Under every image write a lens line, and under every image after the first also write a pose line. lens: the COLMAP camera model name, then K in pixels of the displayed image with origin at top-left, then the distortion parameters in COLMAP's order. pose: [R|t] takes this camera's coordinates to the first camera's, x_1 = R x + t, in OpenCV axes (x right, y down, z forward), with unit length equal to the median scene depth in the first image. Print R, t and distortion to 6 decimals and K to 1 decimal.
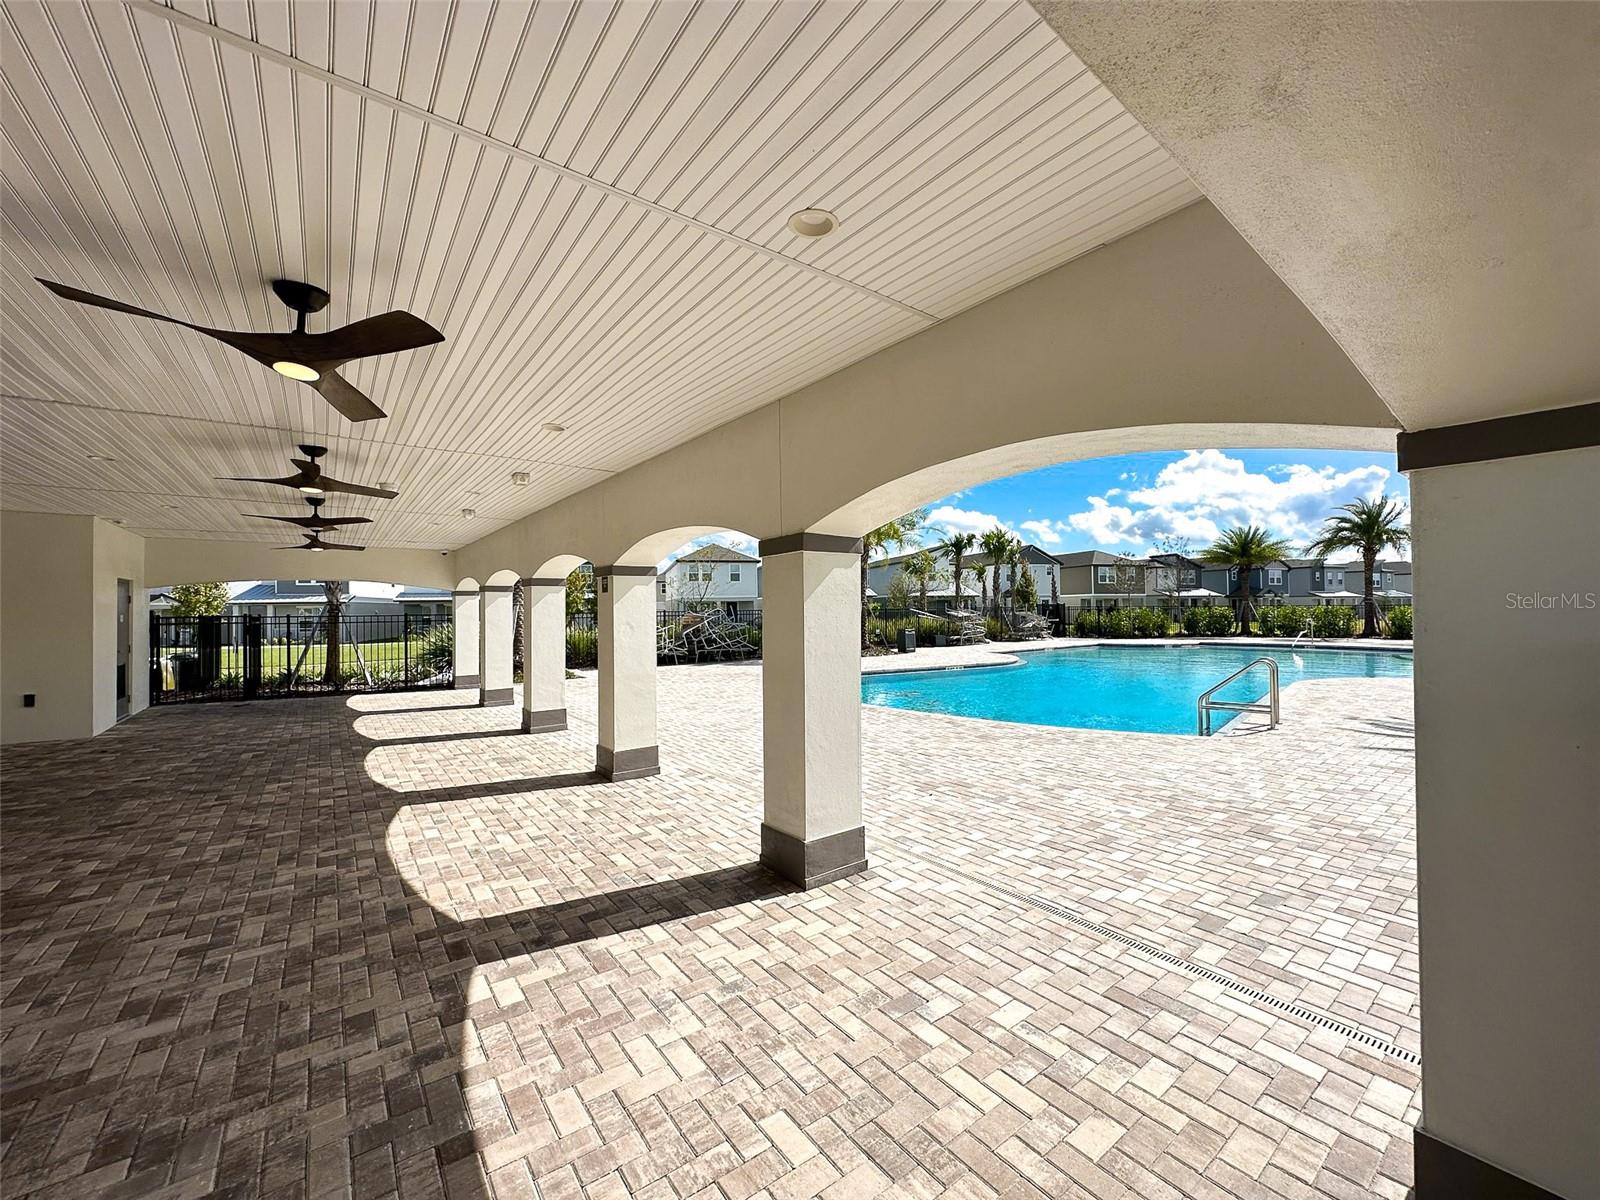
lens RADIAL K [[621.4, 0, 800.0], [0, 621.4, 600.0], [0, 0, 1]] dist [-0.001658, -0.000128]
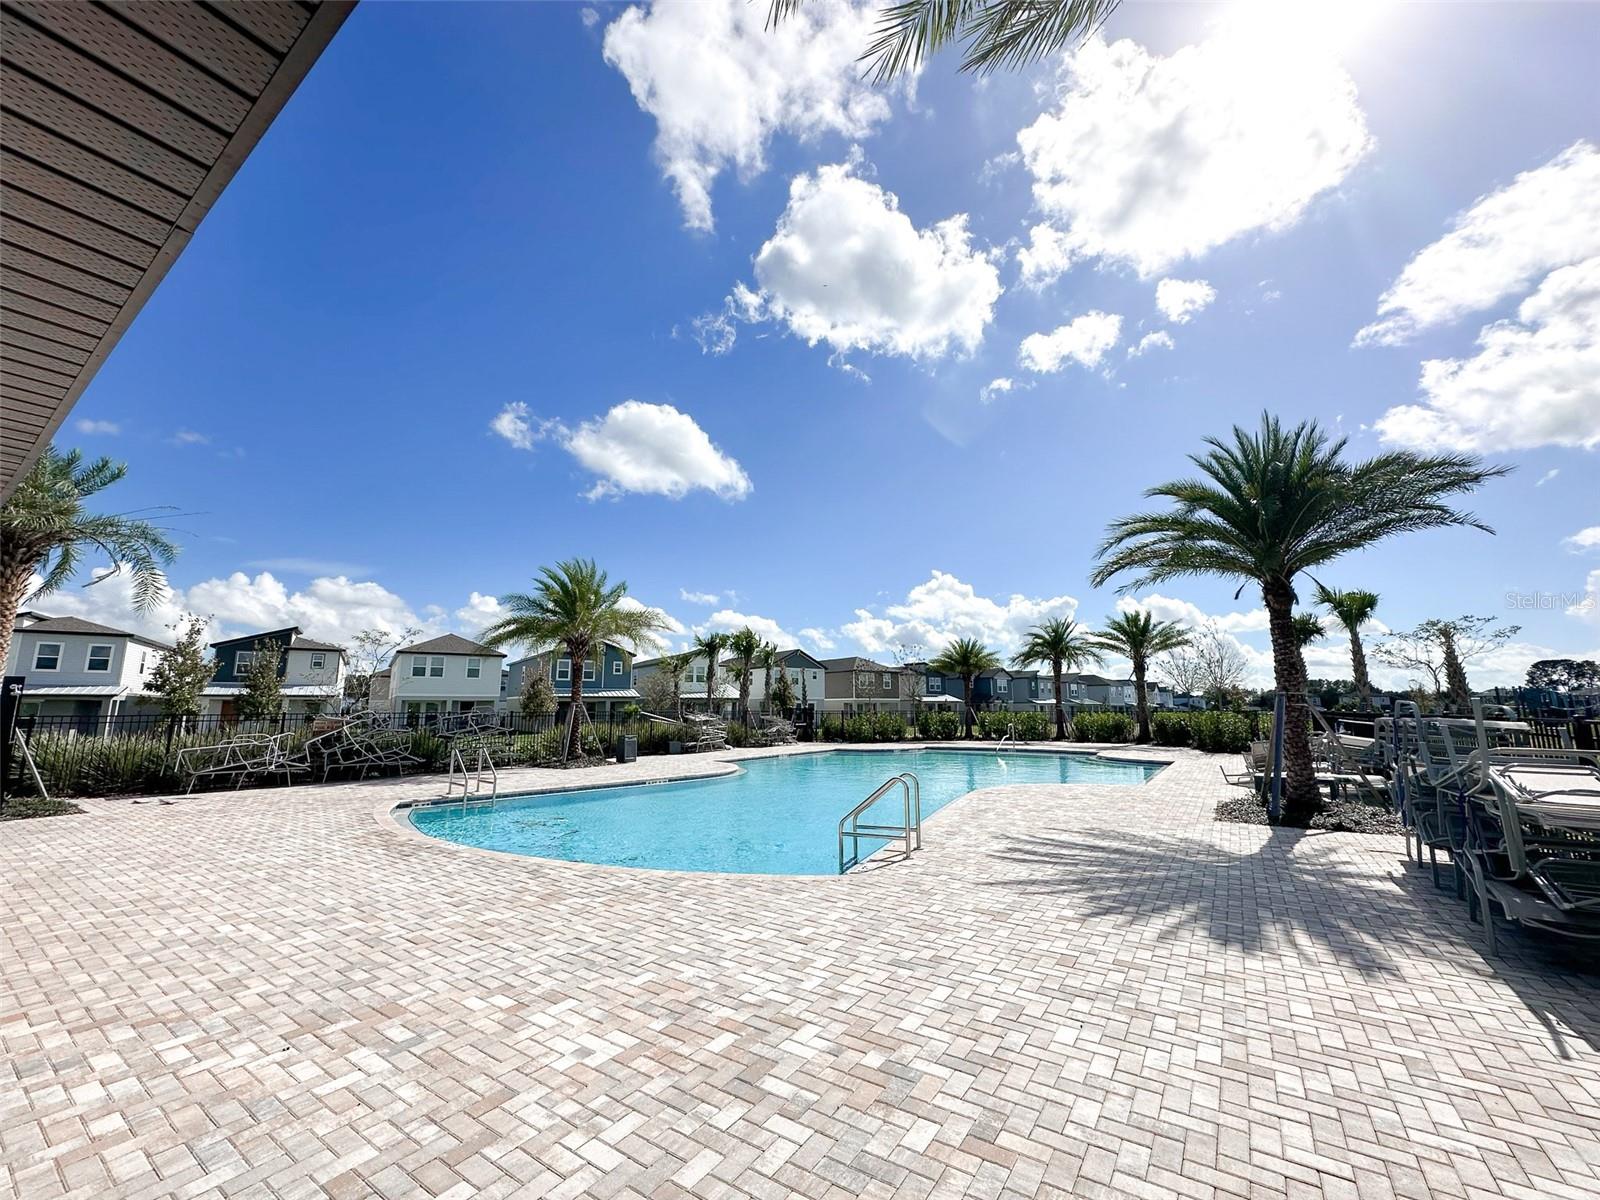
lens RADIAL K [[615.6, 0, 800.0], [0, 615.6, 600.0], [0, 0, 1]] dist [0.000965, -0.000147]
pose [[0.948187, 0.063707, 0.311261, 0.087297], [-0.012049, 0.986196, -0.165142, -0.001152], [-0.317485, 0.152835, 0.935866, 0.049083]]
